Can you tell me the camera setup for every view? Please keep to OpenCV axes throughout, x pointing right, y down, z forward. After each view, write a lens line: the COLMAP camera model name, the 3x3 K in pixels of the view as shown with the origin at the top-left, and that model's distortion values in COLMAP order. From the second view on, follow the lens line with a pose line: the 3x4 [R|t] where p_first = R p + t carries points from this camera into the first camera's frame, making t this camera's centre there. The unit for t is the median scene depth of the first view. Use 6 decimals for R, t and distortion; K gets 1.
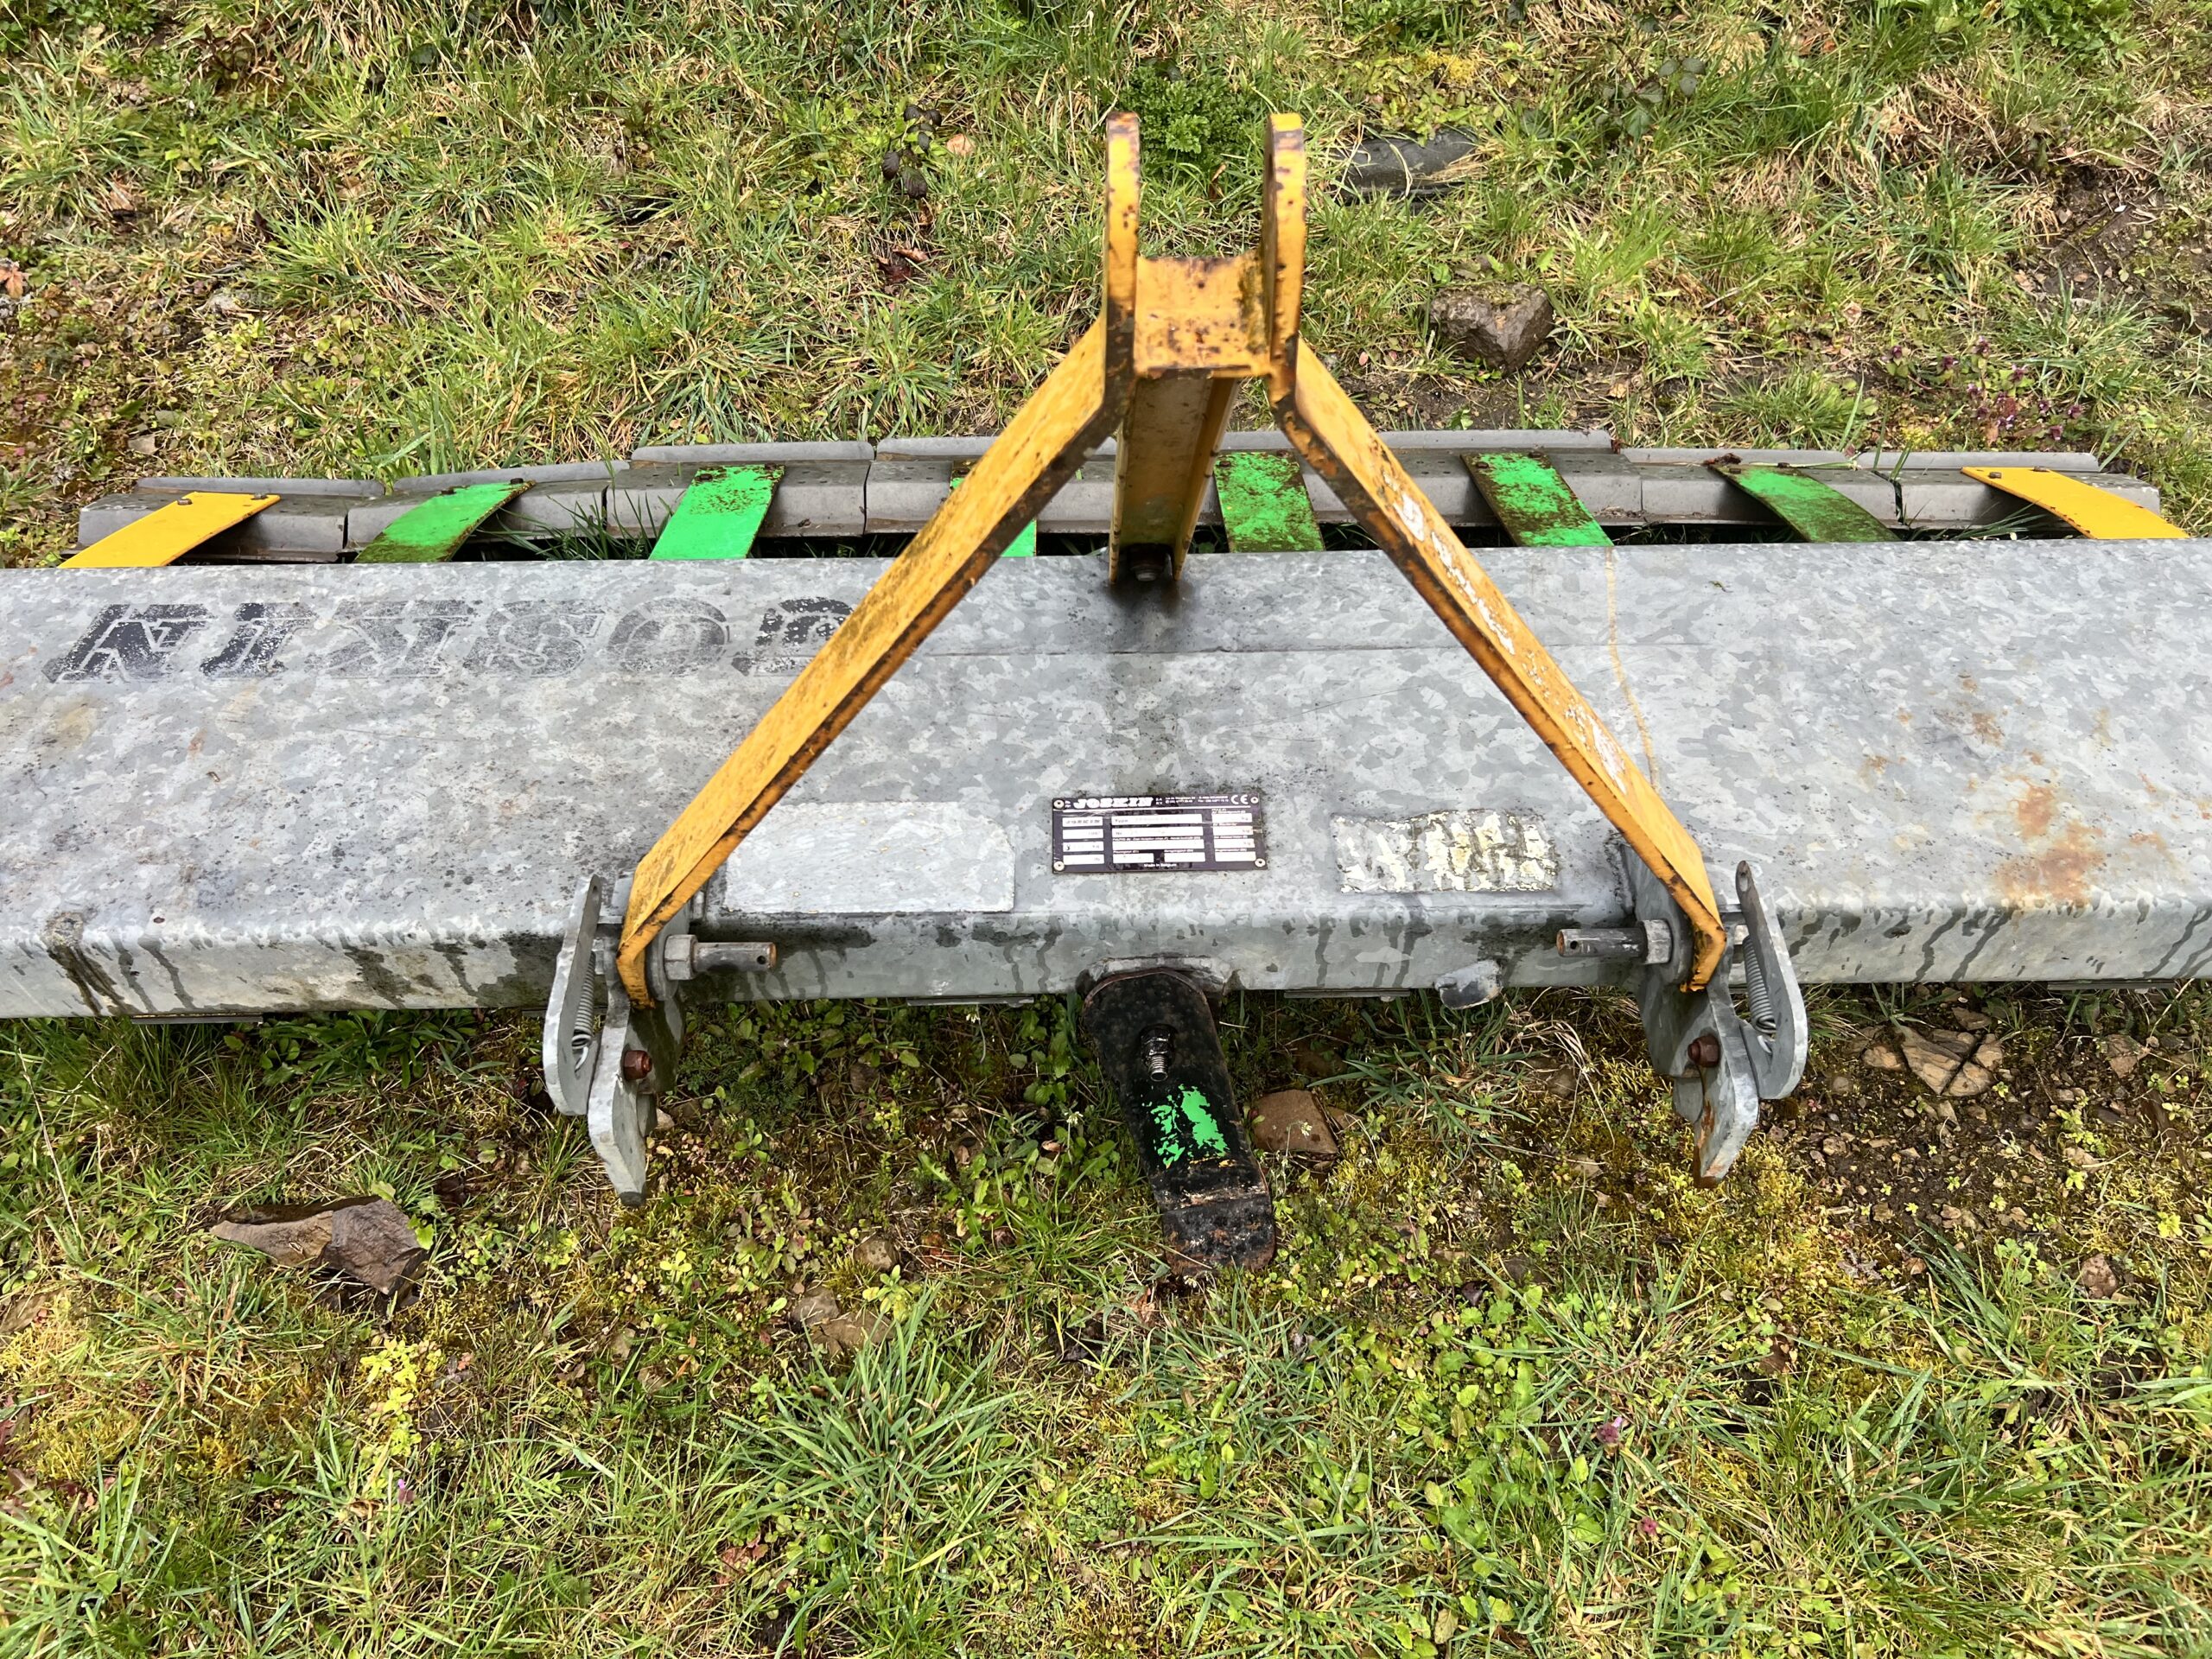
lens RADIAL K [[1662.4, 0, 1110.8], [0, 1662.4, 833.5], [0, 0, 1]] dist [0.058228, -0.064247]
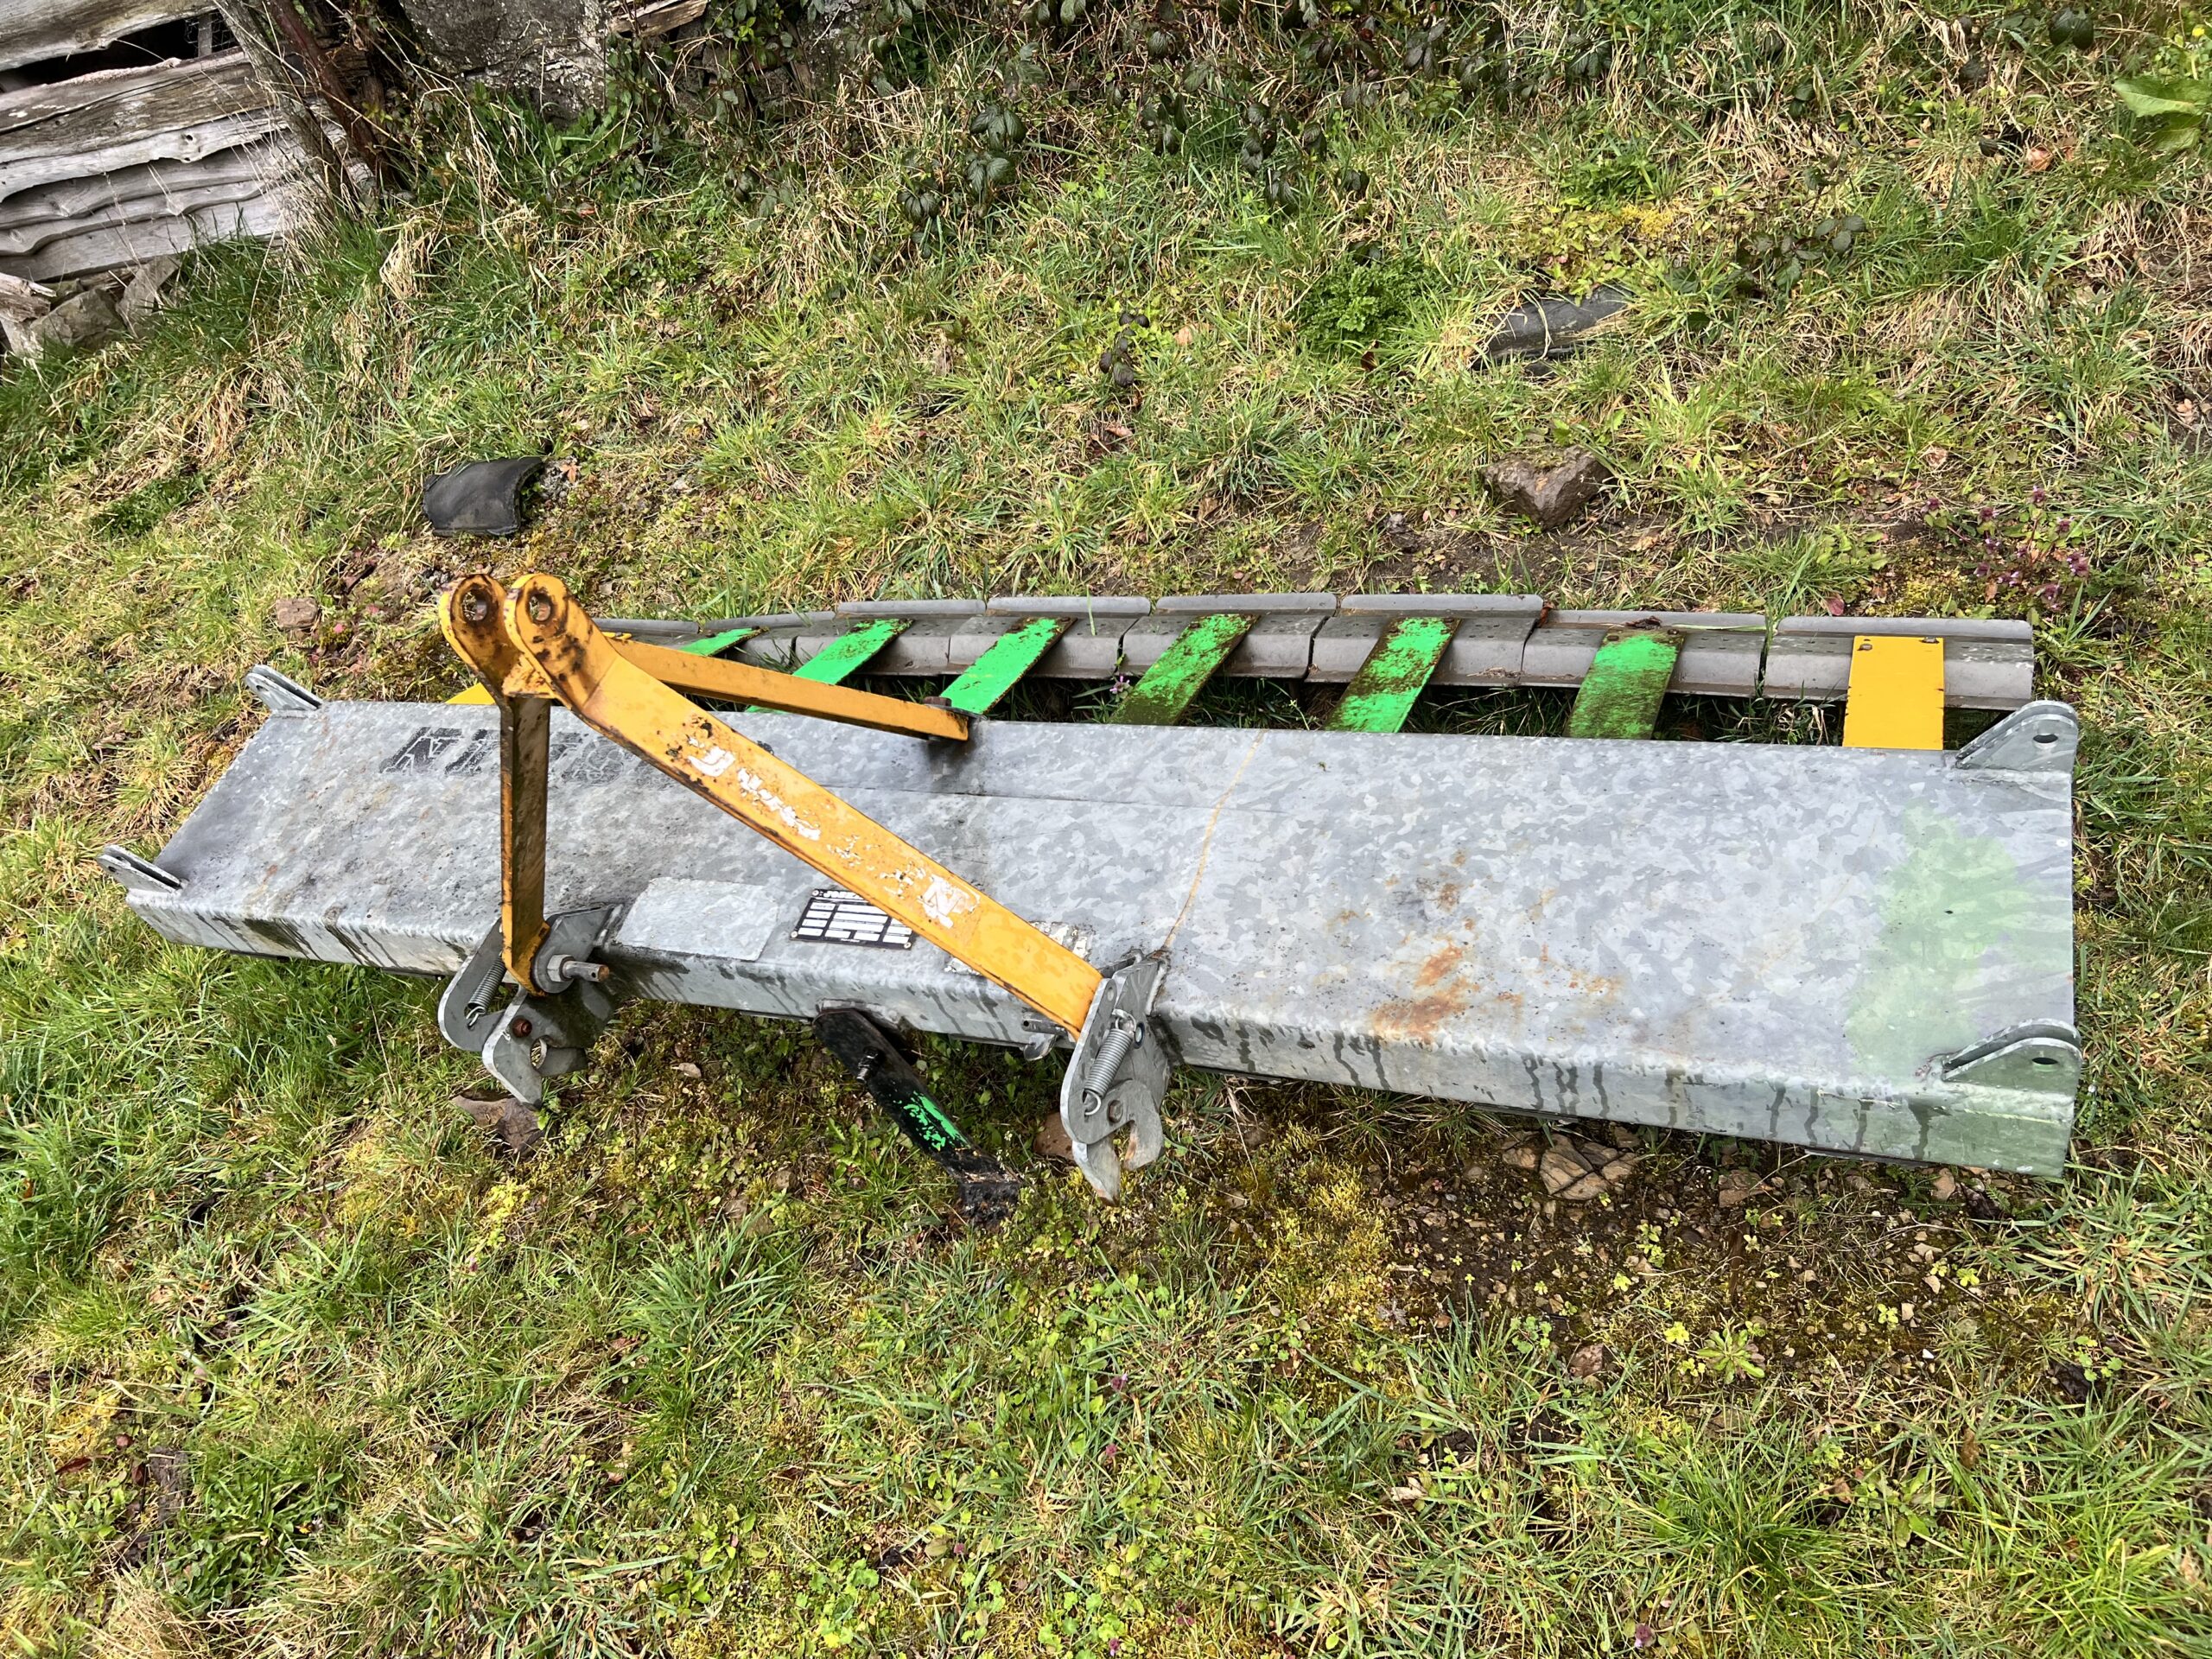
lens RADIAL K [[1662.4, 0, 1105.3], [0, 1662.4, 834.4], [0, 0, 1]] dist [0.058228, -0.064247]
pose [[0.896412, 0.071859, -0.437357, 0.823348], [-0.074463, 0.997161, 0.011218, -0.102603], [0.436921, 0.022511, 0.899218, -0.240426]]
